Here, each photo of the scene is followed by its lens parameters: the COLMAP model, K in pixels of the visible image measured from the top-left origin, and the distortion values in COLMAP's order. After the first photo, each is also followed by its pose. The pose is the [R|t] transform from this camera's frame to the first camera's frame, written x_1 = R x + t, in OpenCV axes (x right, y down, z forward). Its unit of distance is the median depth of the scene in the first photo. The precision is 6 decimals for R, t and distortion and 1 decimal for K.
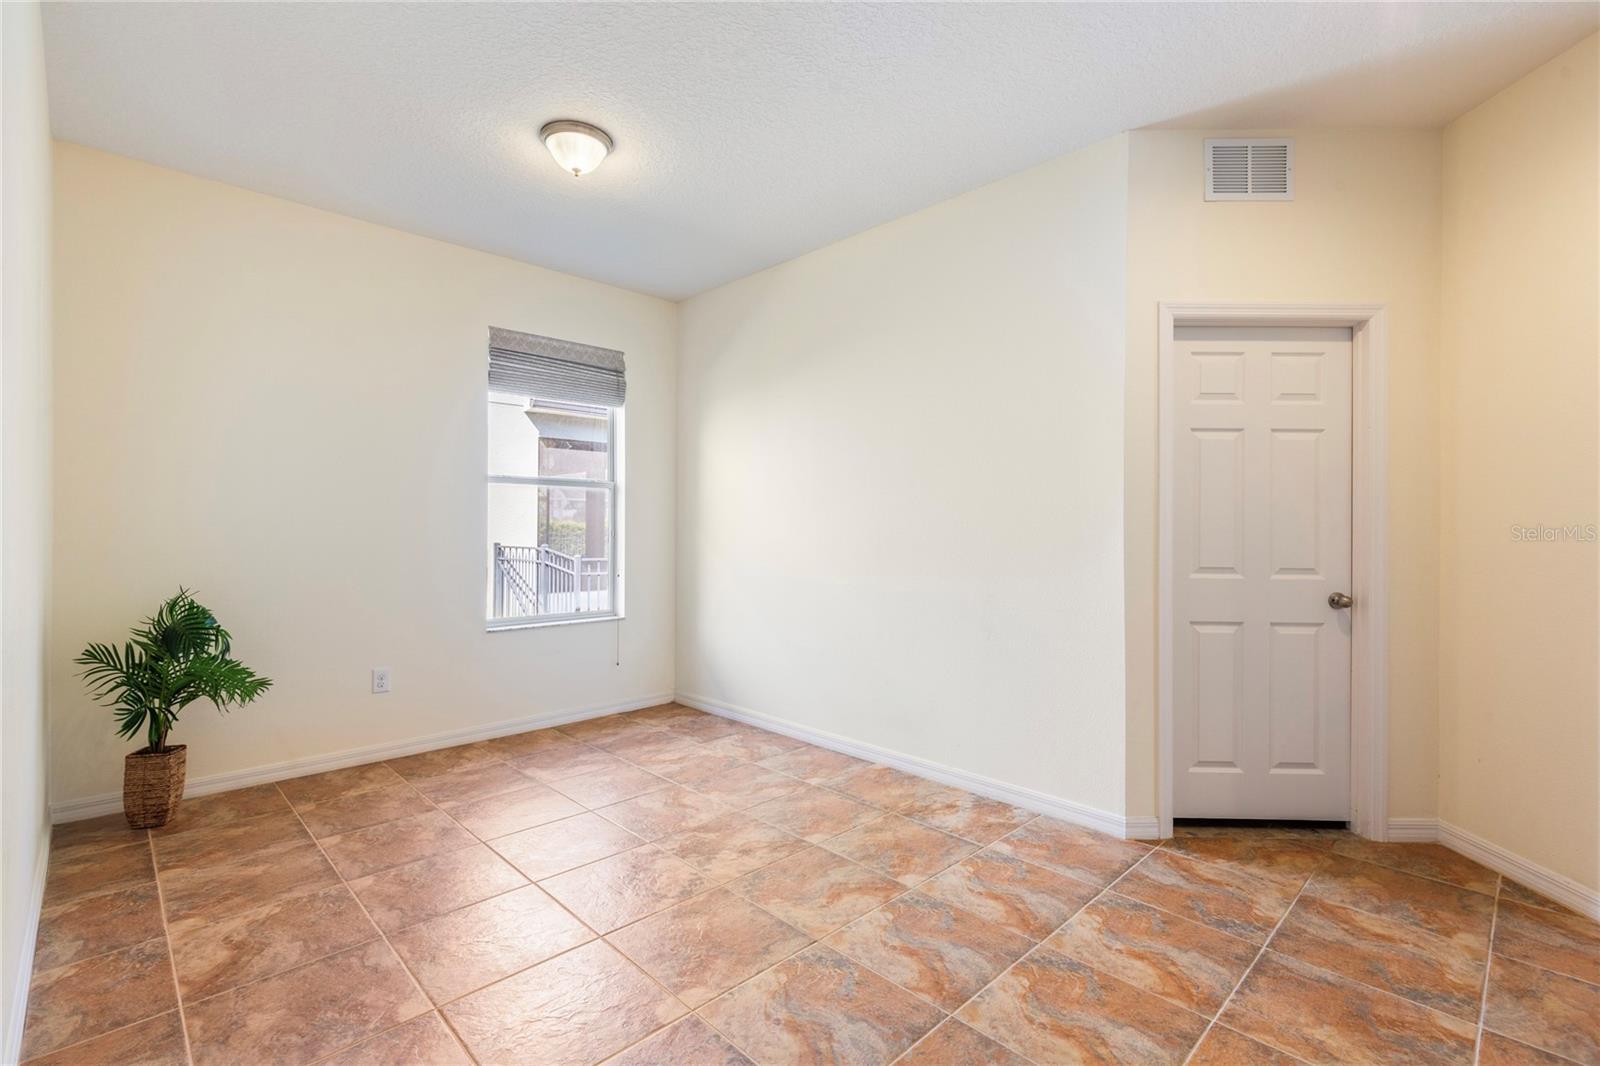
lens RADIAL K [[720.7, 0, 797.6], [0, 720.7, 541.1], [0, 0, 1]] dist [0.003831, 0.000085]
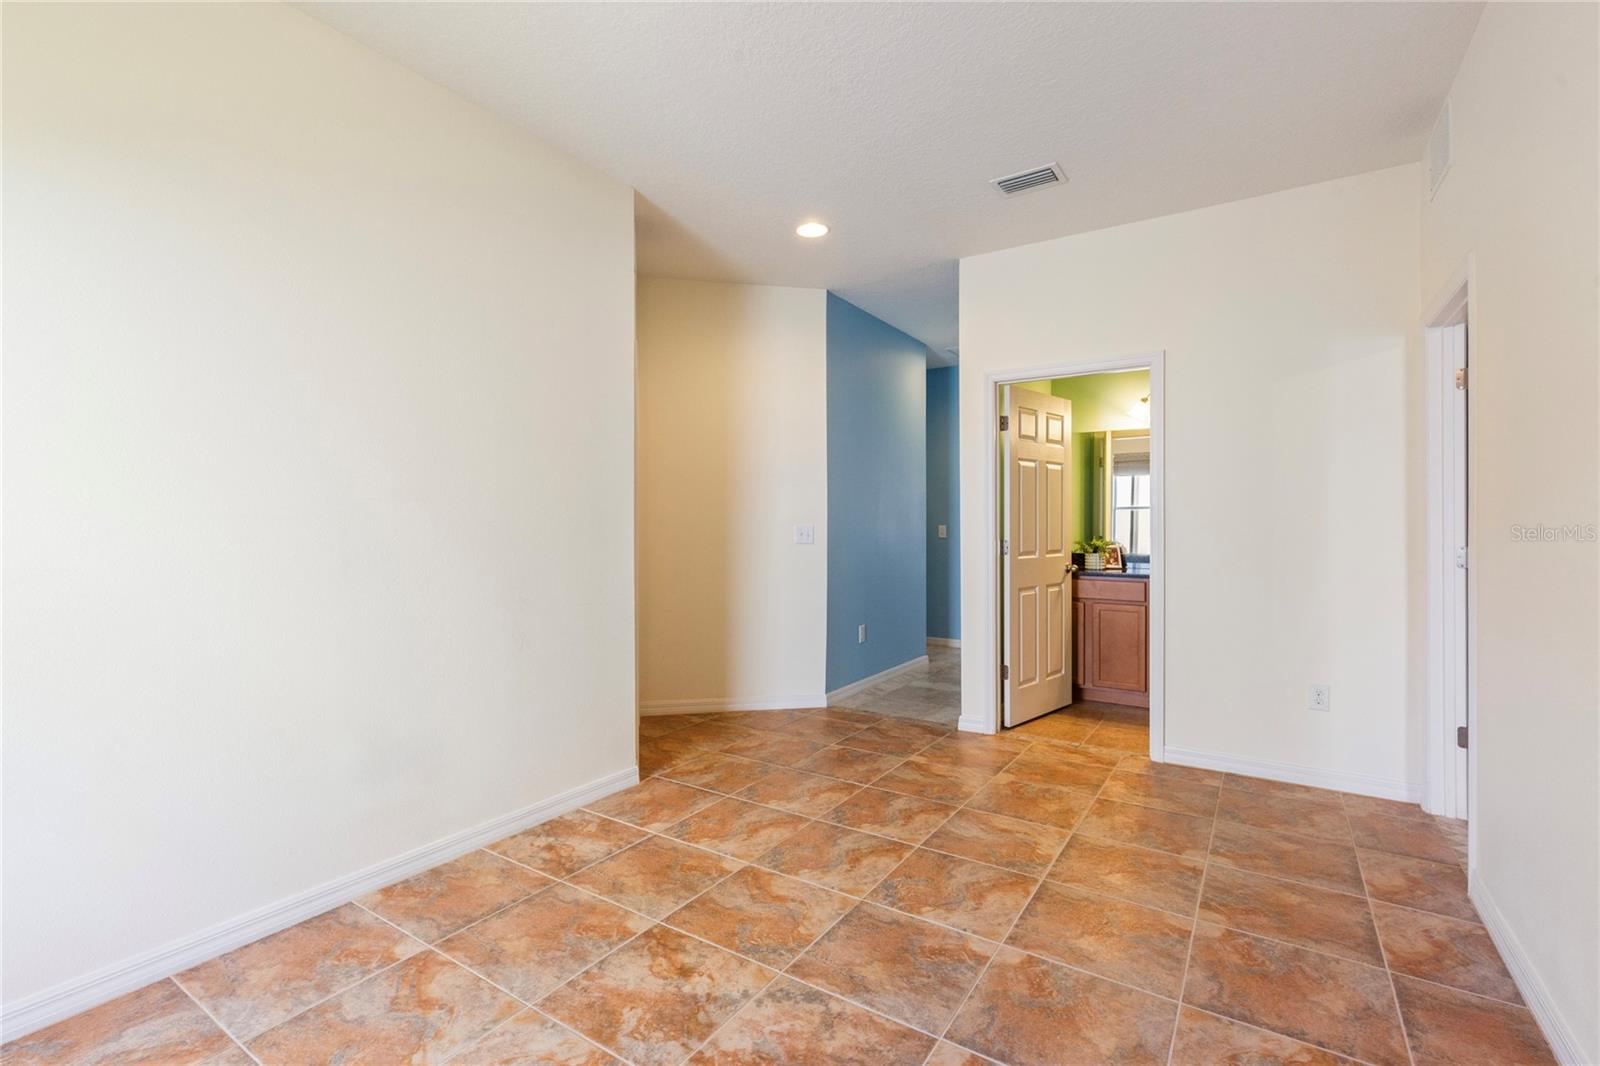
lens RADIAL K [[720.7, 0, 797.6], [0, 720.7, 541.1], [0, 0, 1]] dist [0.003831, 0.000085]
pose [[-0.216694, -0.027030, 0.975865, -0.818708], [0.015346, 0.999399, 0.031089, -0.022013], [-0.976119, 0.021713, -0.216149, 1.074743]]
